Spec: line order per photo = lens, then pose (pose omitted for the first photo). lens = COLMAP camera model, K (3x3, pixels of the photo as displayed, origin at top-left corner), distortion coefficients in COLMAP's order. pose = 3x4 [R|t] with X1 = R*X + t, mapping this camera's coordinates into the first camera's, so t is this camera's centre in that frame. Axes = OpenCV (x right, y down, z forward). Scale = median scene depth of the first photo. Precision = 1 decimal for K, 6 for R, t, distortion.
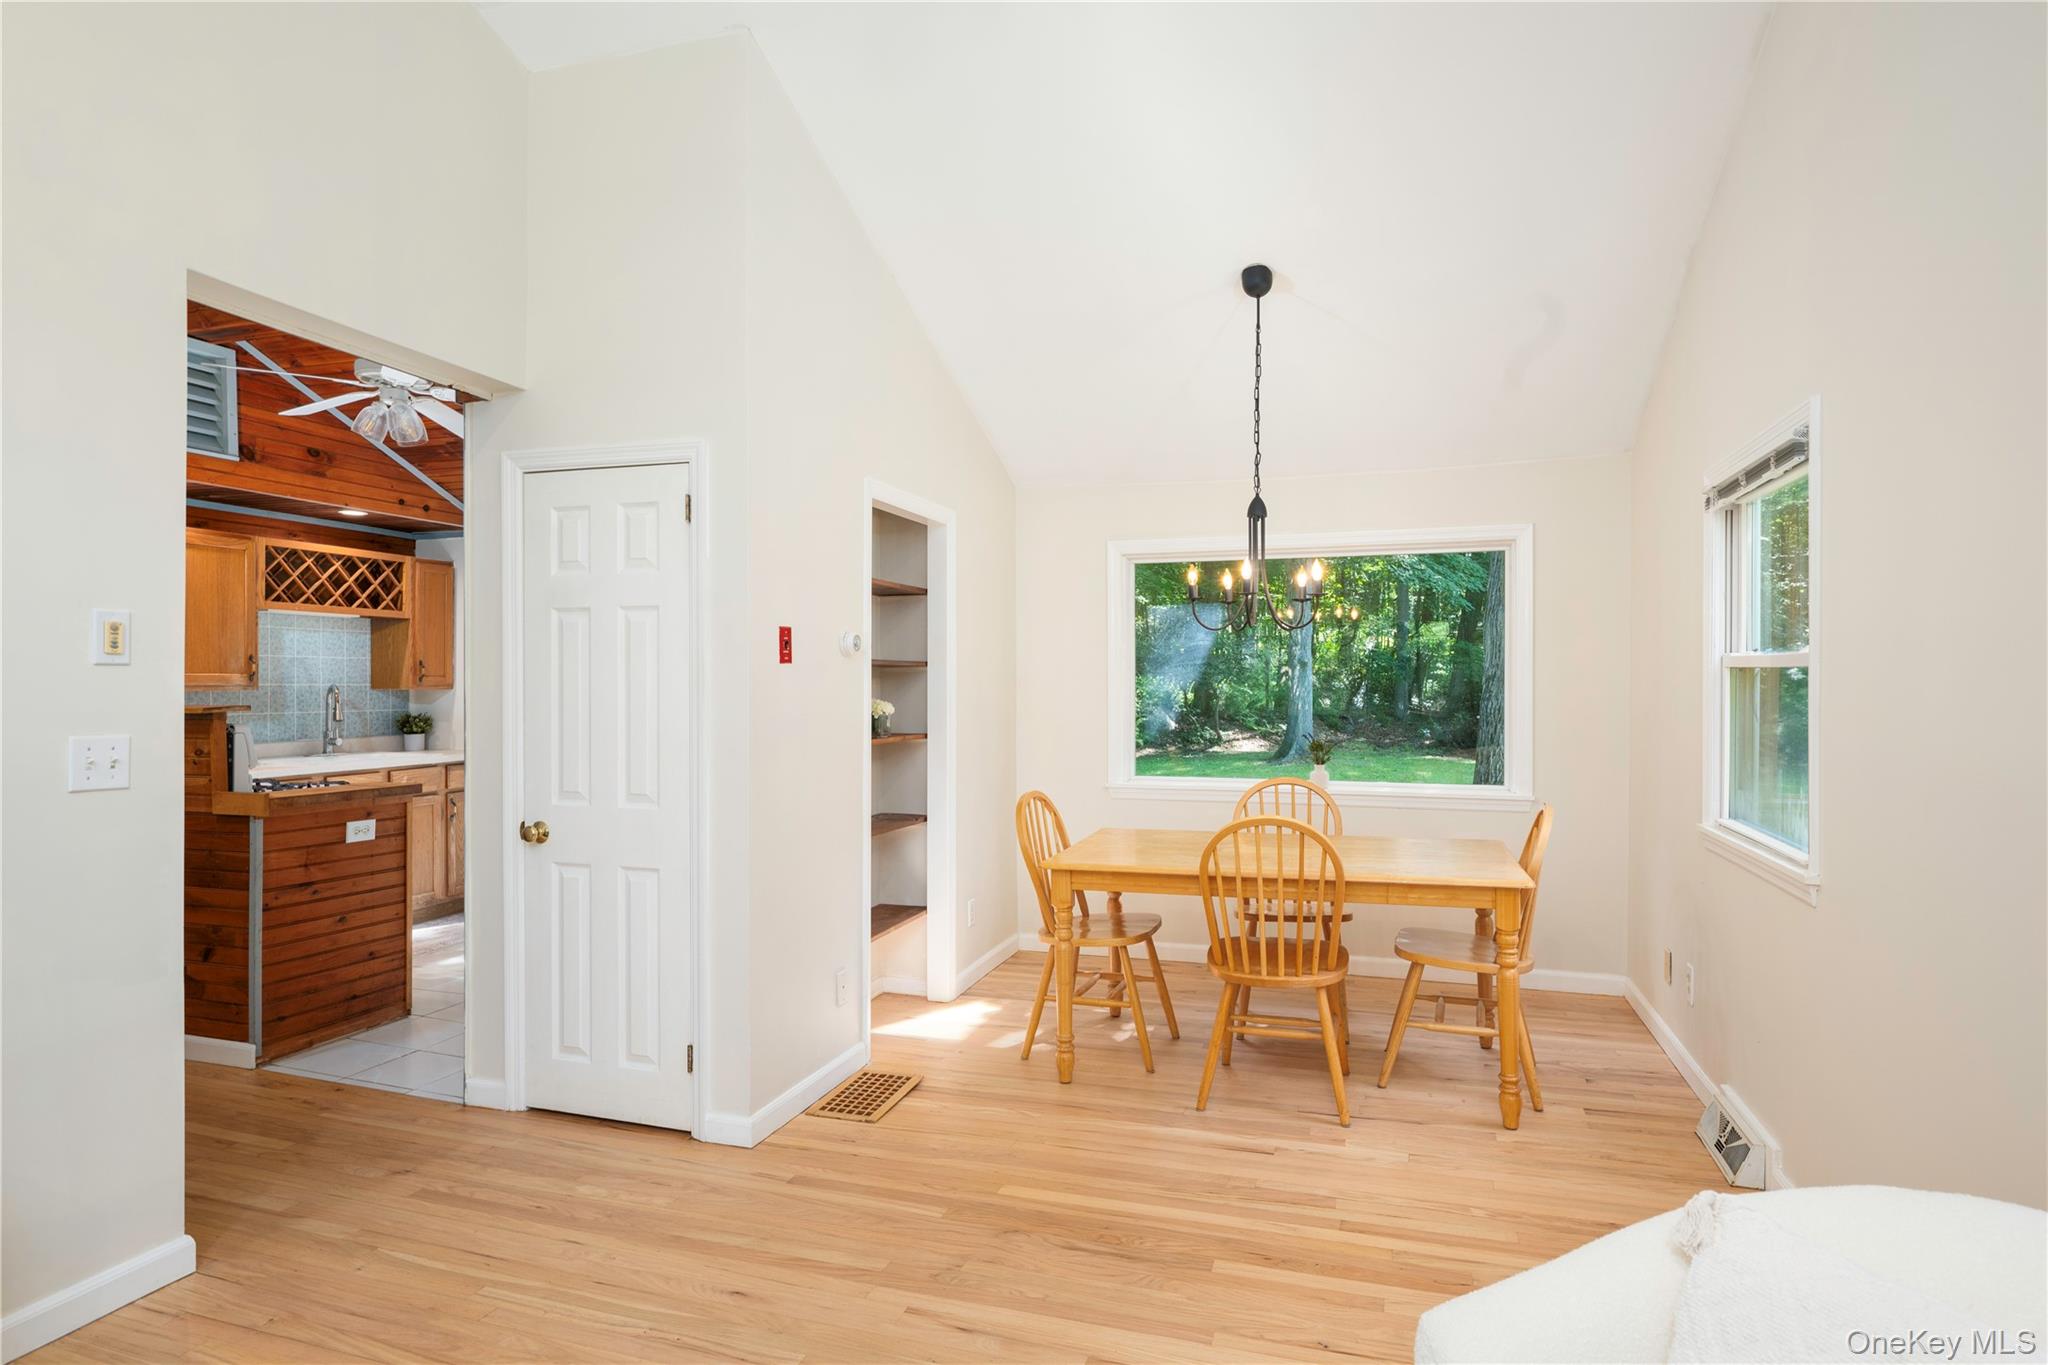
lens RADIAL K [[1121.9, 0, 1029.9], [0, 1121.9, 687.1], [0, 0, 1]] dist [-0.001837, -0.000868]
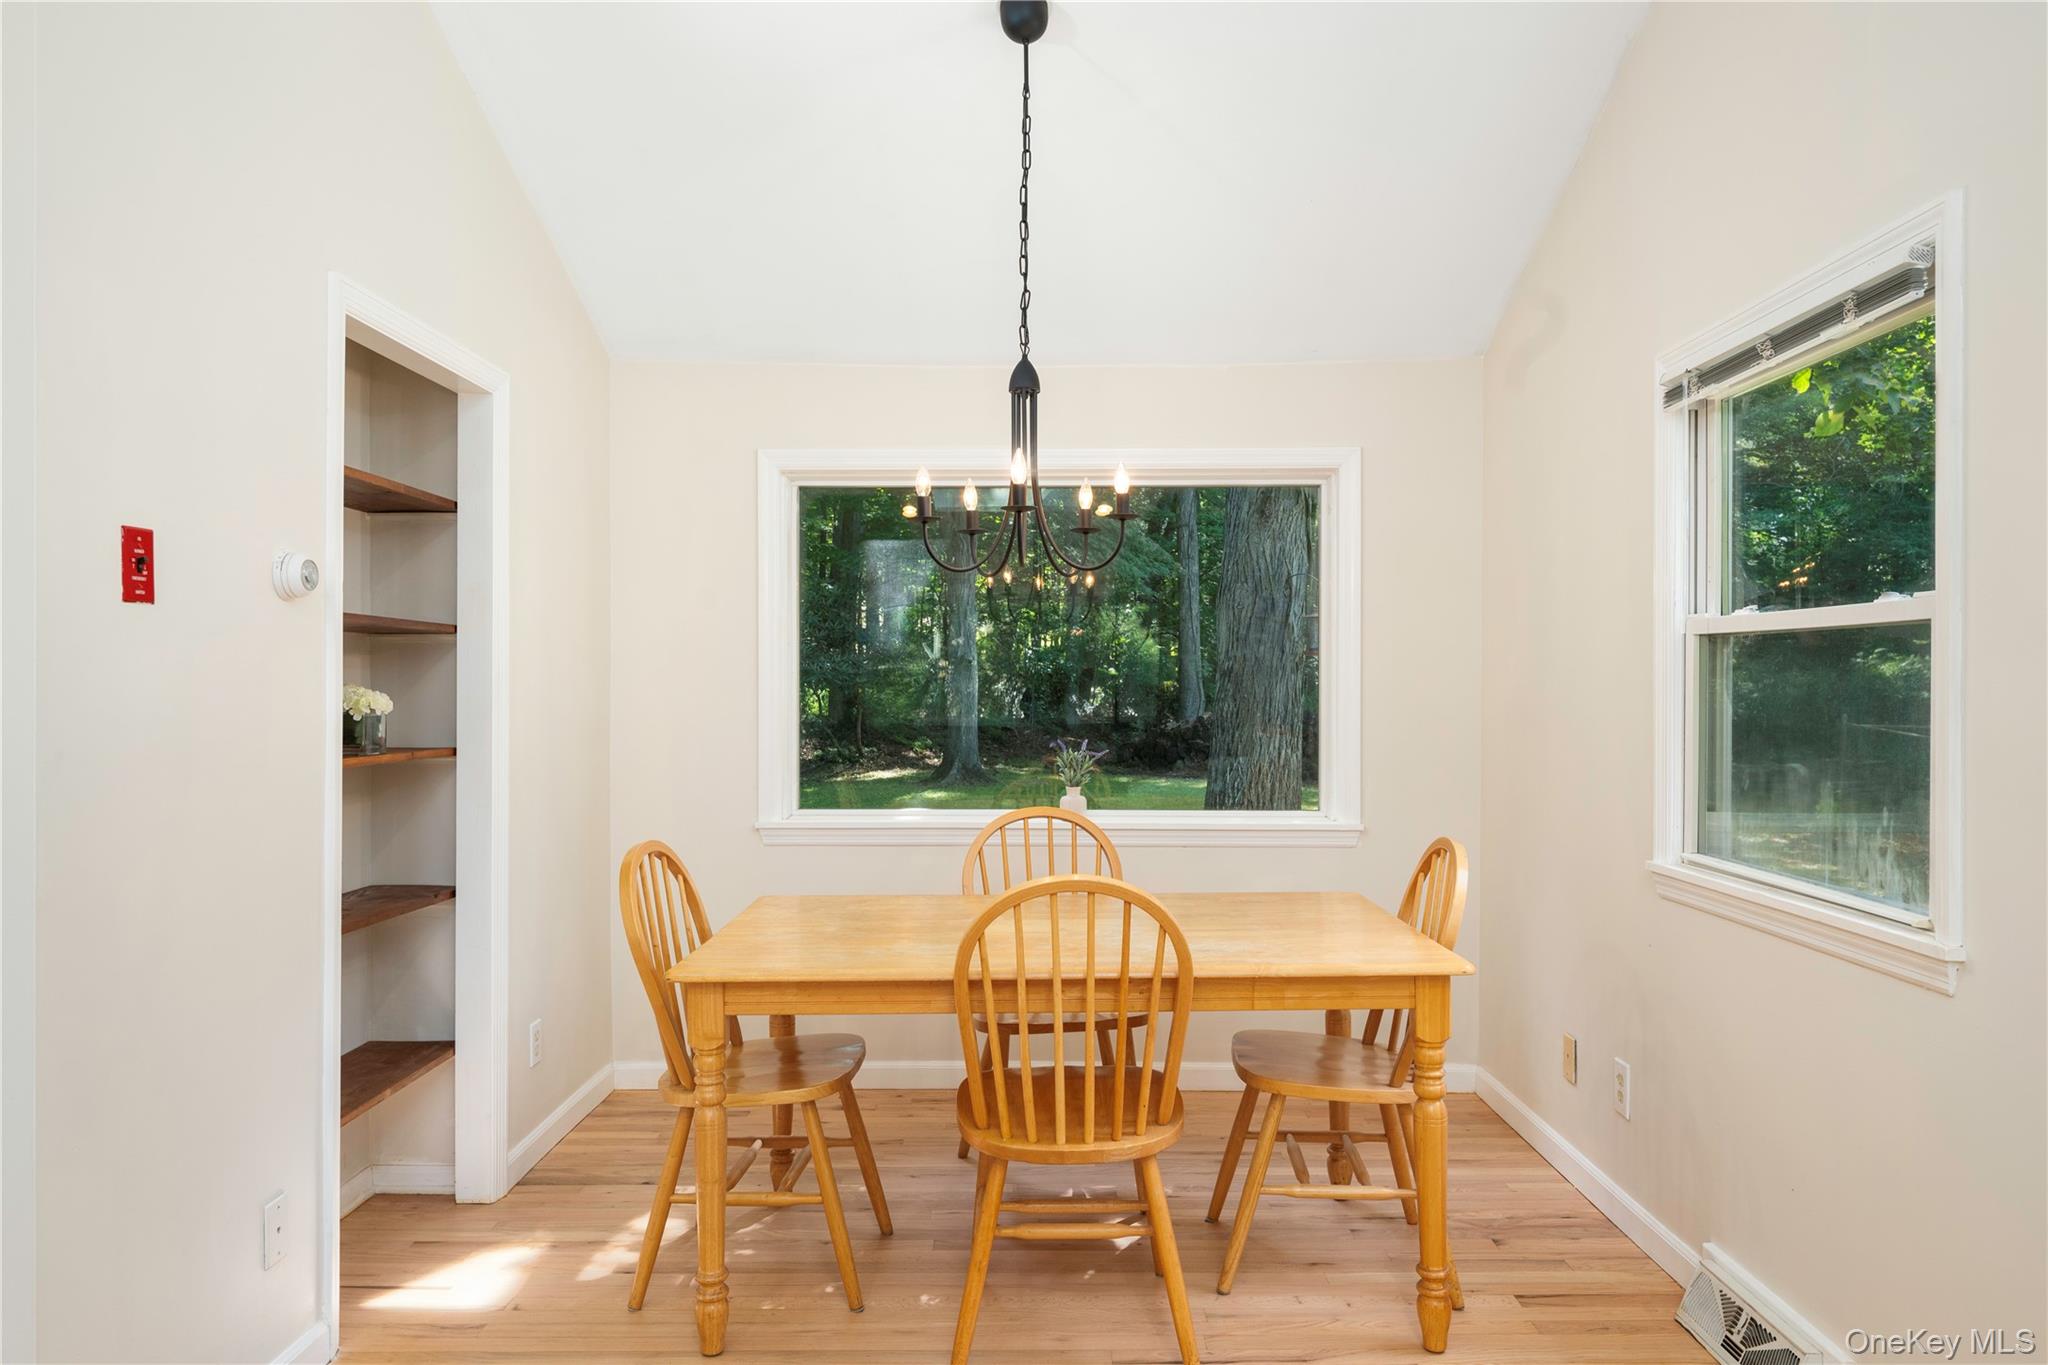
lens RADIAL K [[1362.3, 0, 1023.8], [0, 1362.3, 683.8], [0, 0, 1]] dist [0.010964, -0.010218]
pose [[0.956109, 0.001092, 0.293008, -0.020179], [0.001373, 0.999965, -0.008207, 0.016946], [-0.293007, 0.008249, 0.956075, 0.275696]]
